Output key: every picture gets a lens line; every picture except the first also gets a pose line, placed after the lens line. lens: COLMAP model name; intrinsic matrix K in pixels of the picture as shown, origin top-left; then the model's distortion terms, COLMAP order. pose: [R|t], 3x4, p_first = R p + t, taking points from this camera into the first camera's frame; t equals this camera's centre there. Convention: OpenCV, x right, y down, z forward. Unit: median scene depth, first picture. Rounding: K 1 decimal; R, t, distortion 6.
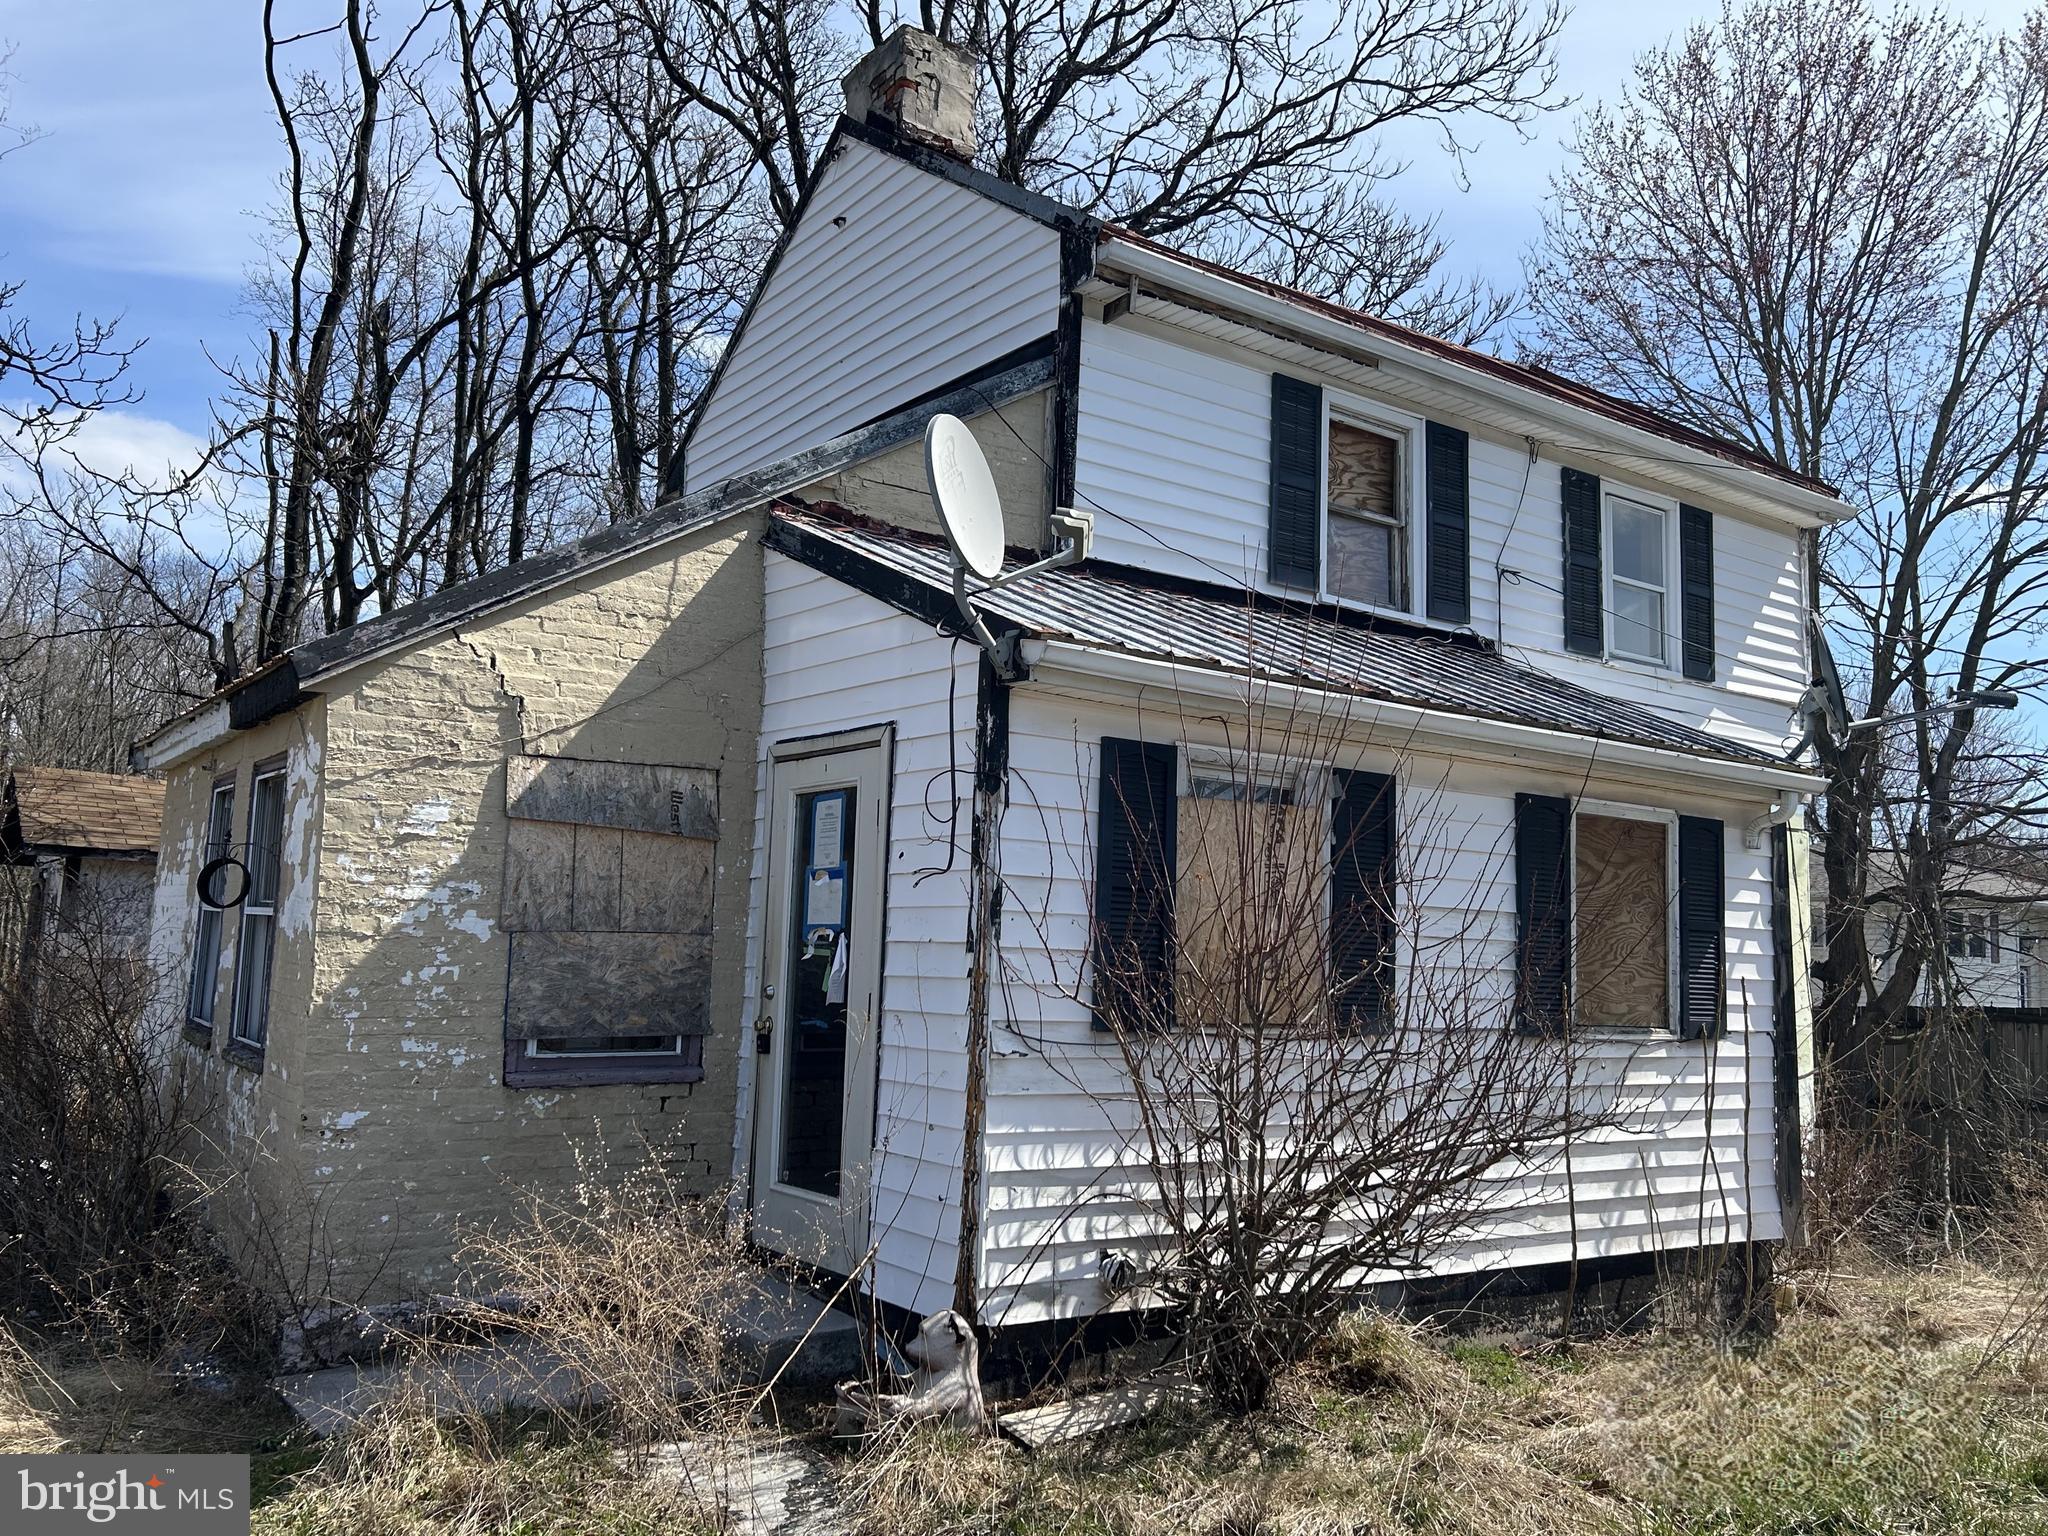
lens RADIAL K [[1692.8, 0, 1014.8], [0, 1692.8, 752.1], [0, 0, 1]] dist [0.018695, 0.001130]
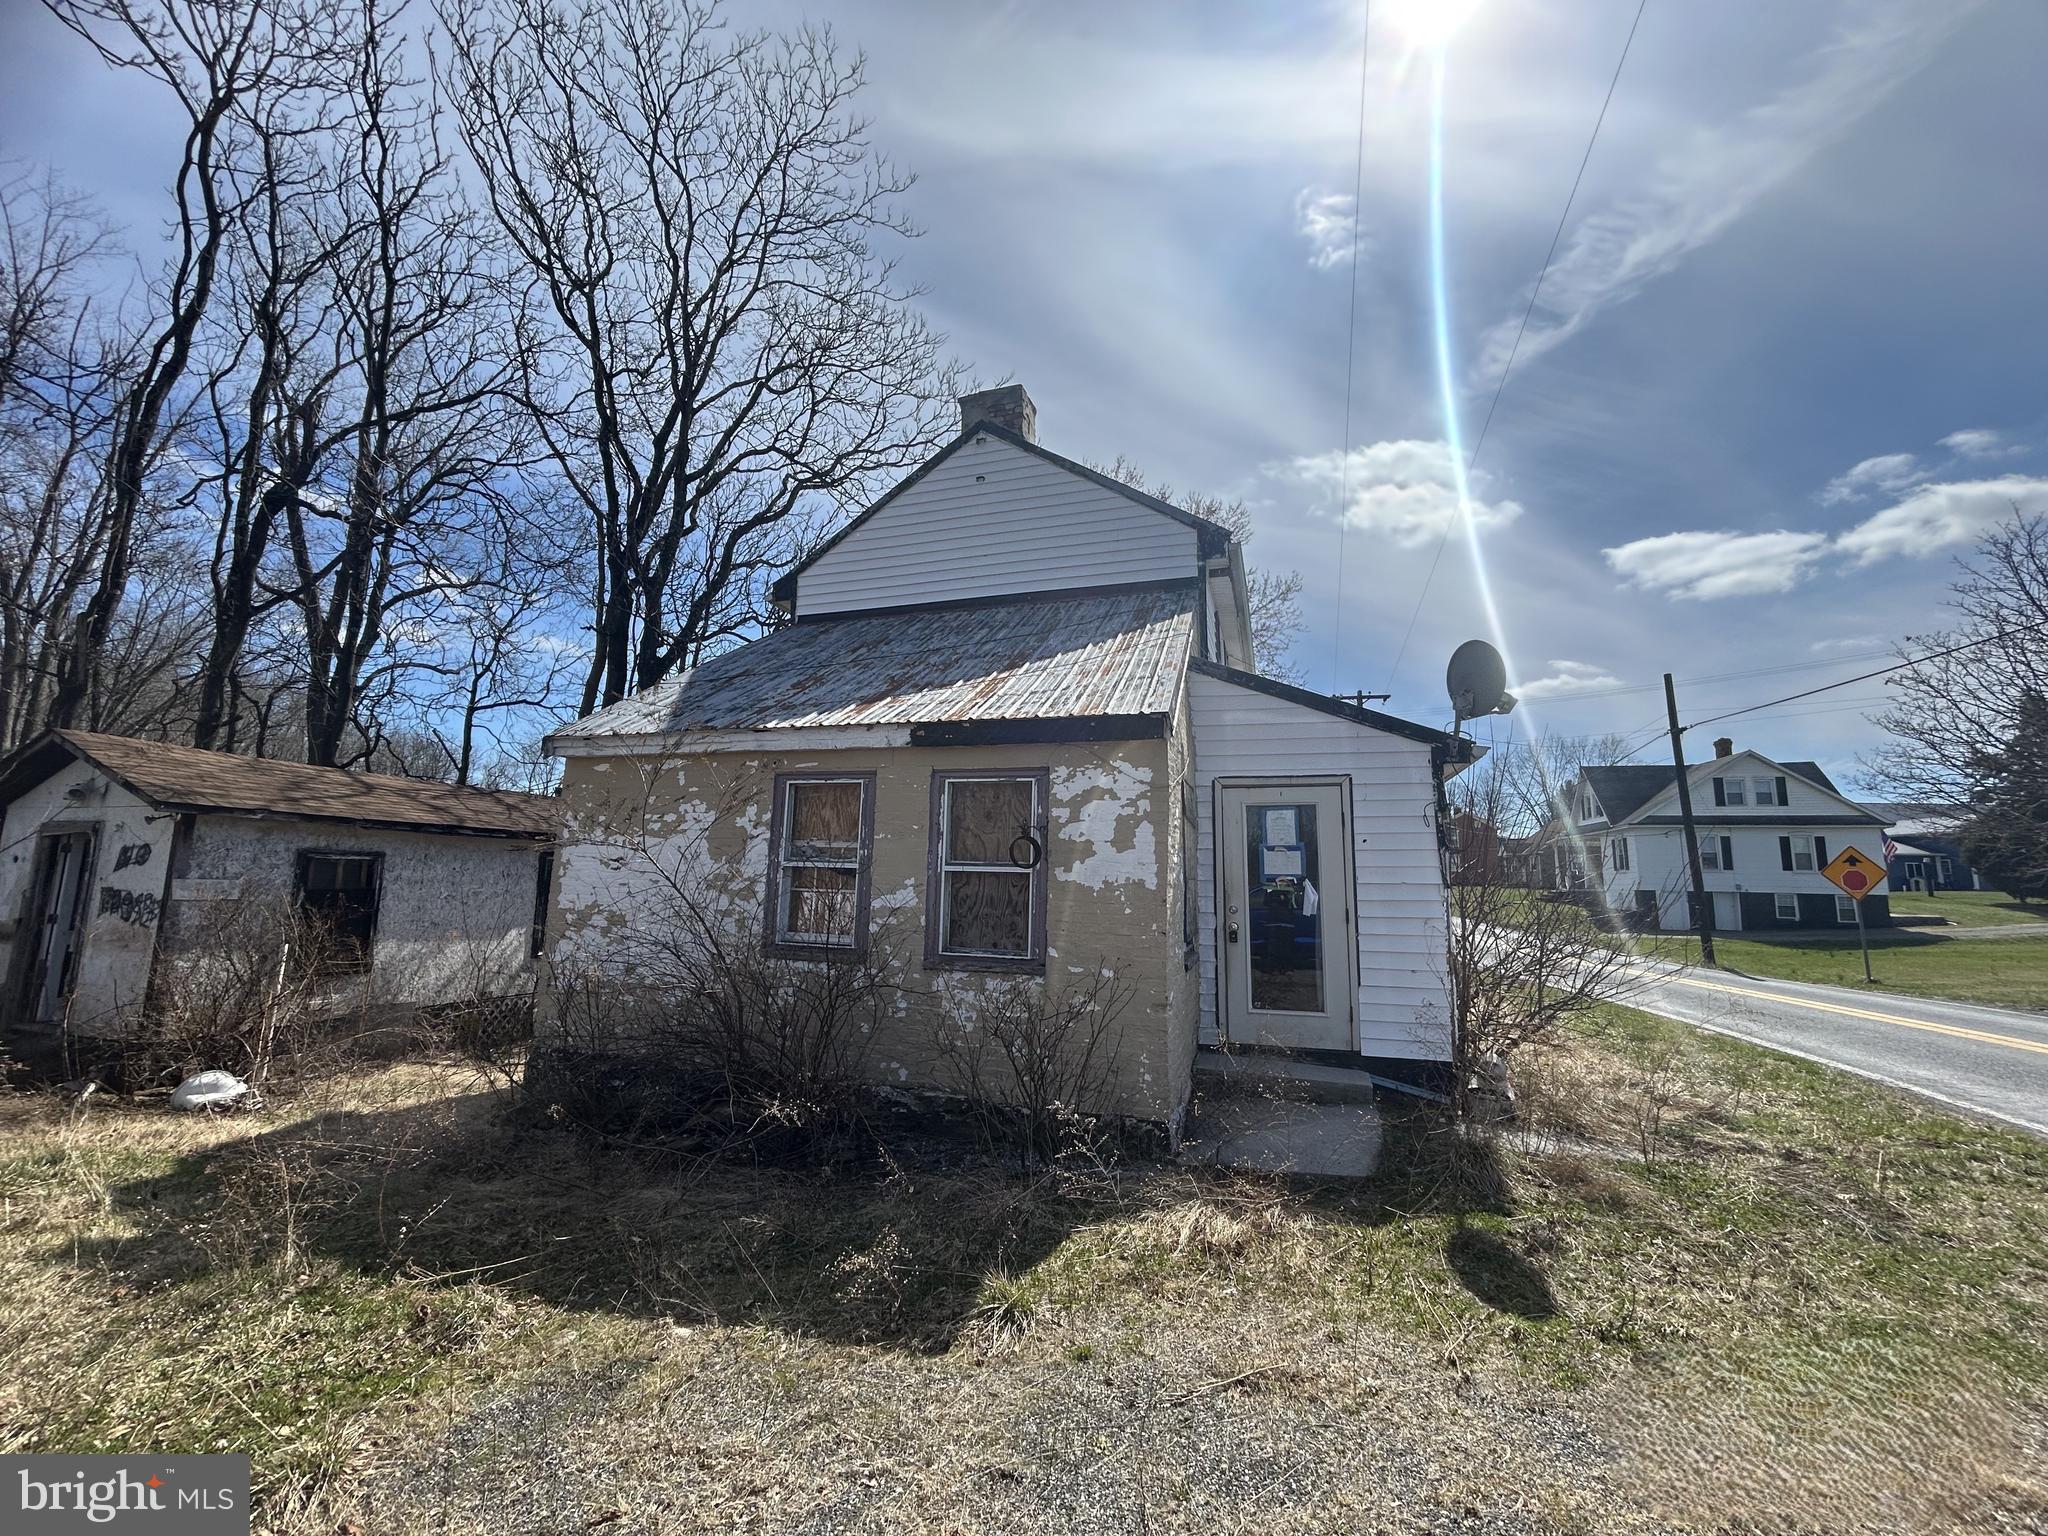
lens RADIAL K [[815.8, 0, 1023.5], [0, 815.8, 762.6], [0, 0, 1]] dist [-0.002925, -0.000221]
pose [[0.790567, 0.070405, 0.608315, -0.894310], [-0.070656, 0.997222, -0.023591, 0.015440], [-0.608286, -0.024330, 0.793345, 0.418659]]
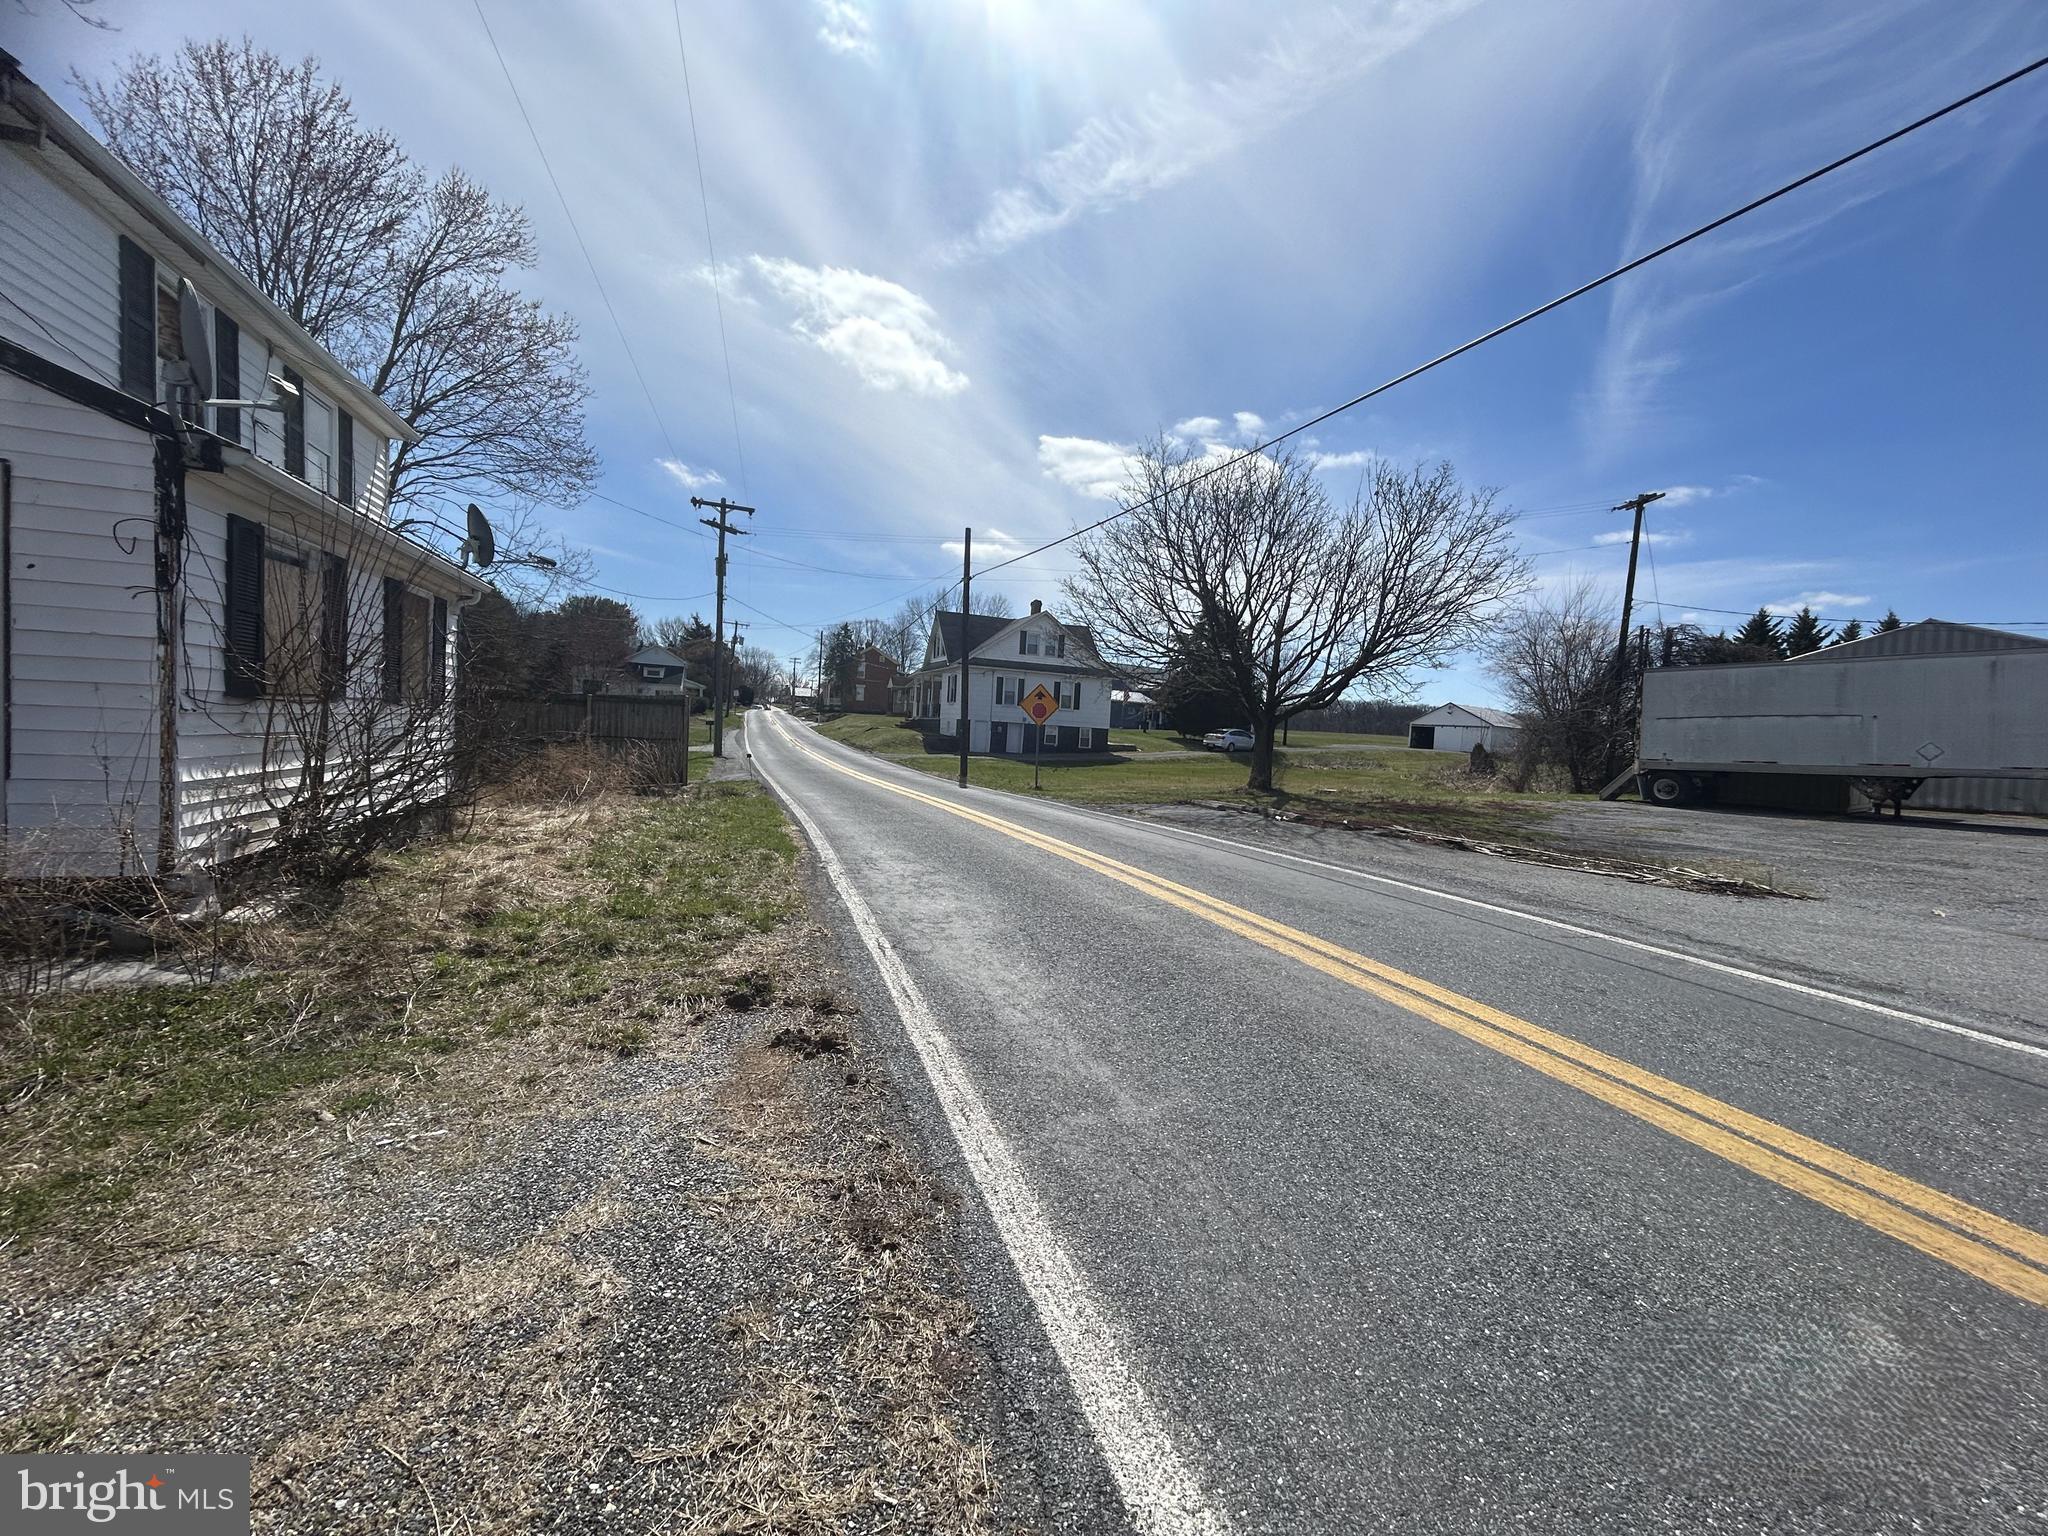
lens RADIAL K [[815.8, 0, 1013.2], [0, 815.8, 776.5], [0, 0, 1]] dist [-0.002925, -0.000221]
pose [[0.286104, -0.071696, 0.955512, -0.457267], [-0.170685, 0.977435, 0.124448, 0.009927], [-0.942874, -0.198697, 0.267411, 0.044296]]
